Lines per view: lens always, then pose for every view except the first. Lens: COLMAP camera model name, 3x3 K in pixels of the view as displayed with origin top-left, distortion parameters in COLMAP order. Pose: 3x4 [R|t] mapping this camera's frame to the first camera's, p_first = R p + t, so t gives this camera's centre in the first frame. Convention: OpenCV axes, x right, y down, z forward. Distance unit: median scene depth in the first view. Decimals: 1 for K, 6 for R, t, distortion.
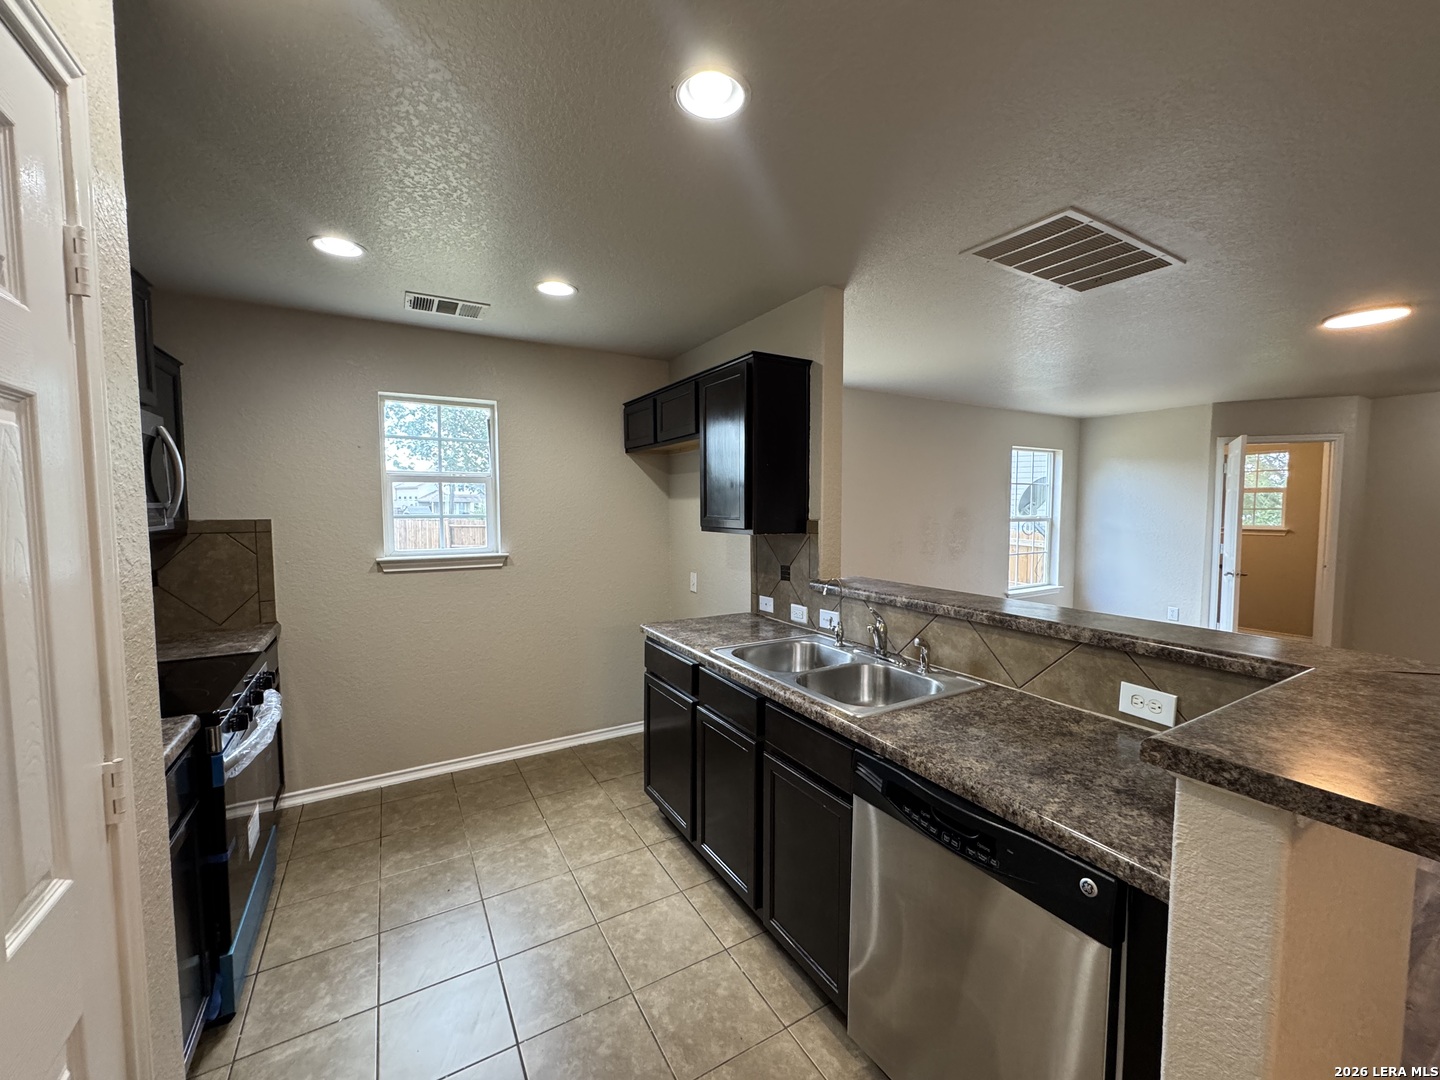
lens RADIAL K [[574.9, 0, 721.9], [0, 574.9, 539.9], [0, 0, 1]] dist [-0.001194, -0.000330]
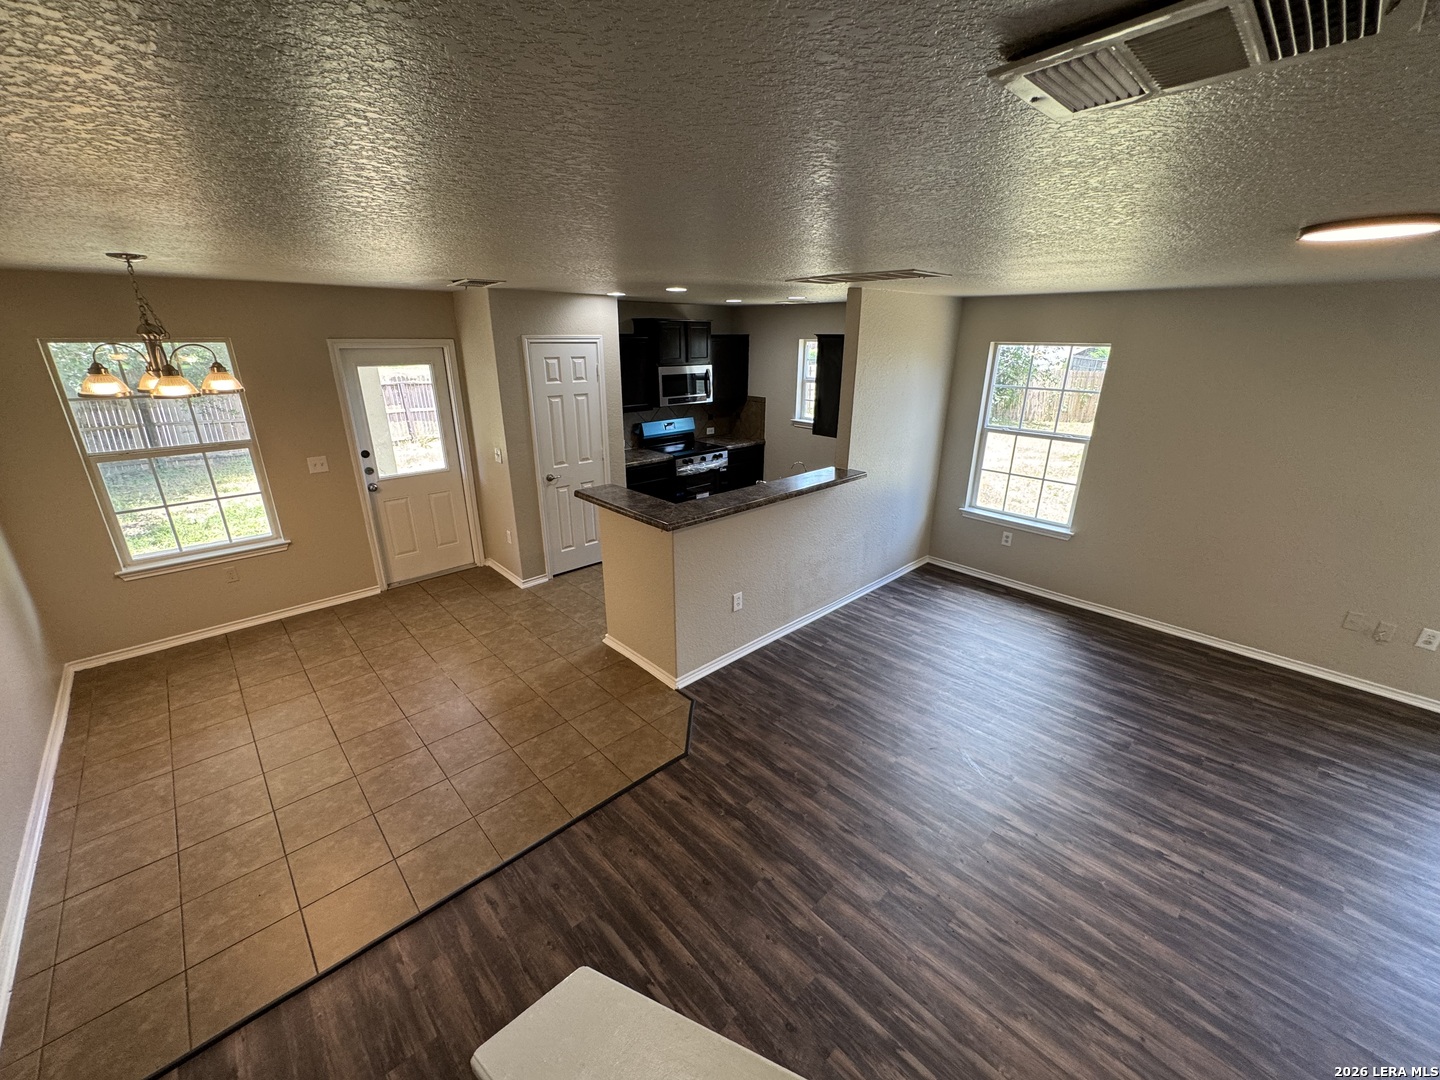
lens RADIAL K [[574.9, 0, 721.5], [0, 574.9, 534.3], [0, 0, 1]] dist [-0.001194, -0.000330]
pose [[0.226793, 0.320838, -0.919580, 1.705185], [-0.067548, 0.947091, 0.313778, -0.252859], [0.971598, -0.009046, 0.236465, 0.237102]]
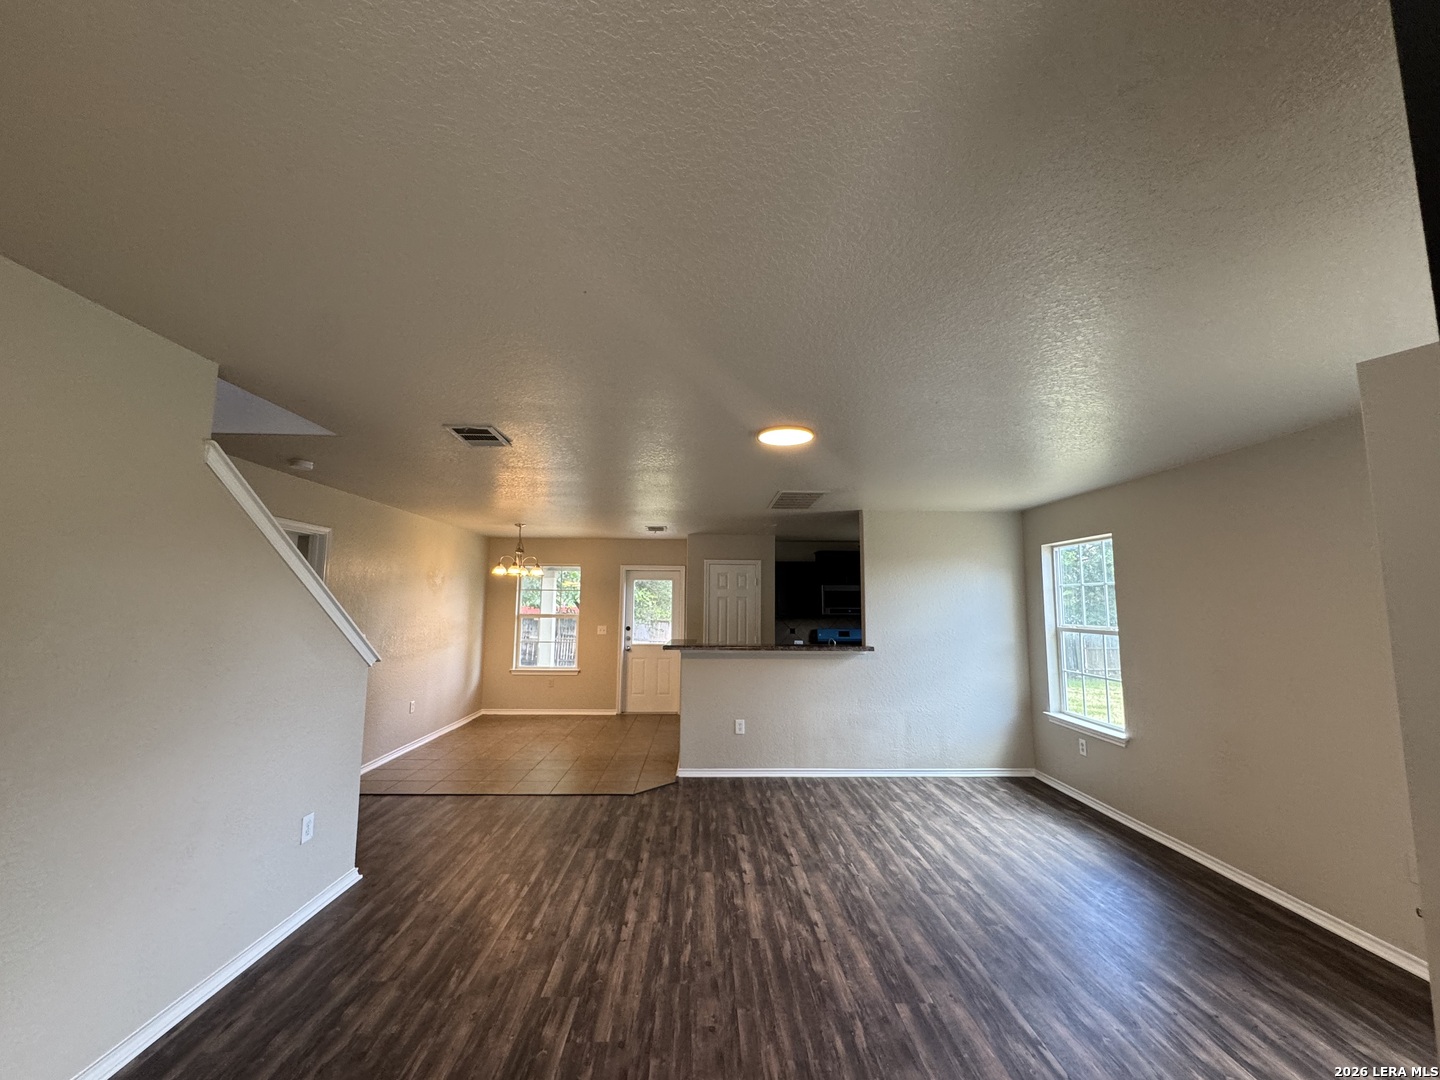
lens RADIAL K [[574.9, 0, 721.2], [0, 574.9, 545.8], [0, 0, 1]] dist [-0.001194, -0.000330]
pose [[-0.478505, -0.093228, -0.873122, 2.221291], [-0.062488, 0.995442, -0.072042, -0.103411], [0.875859, 0.020088, -0.482149, 1.497061]]
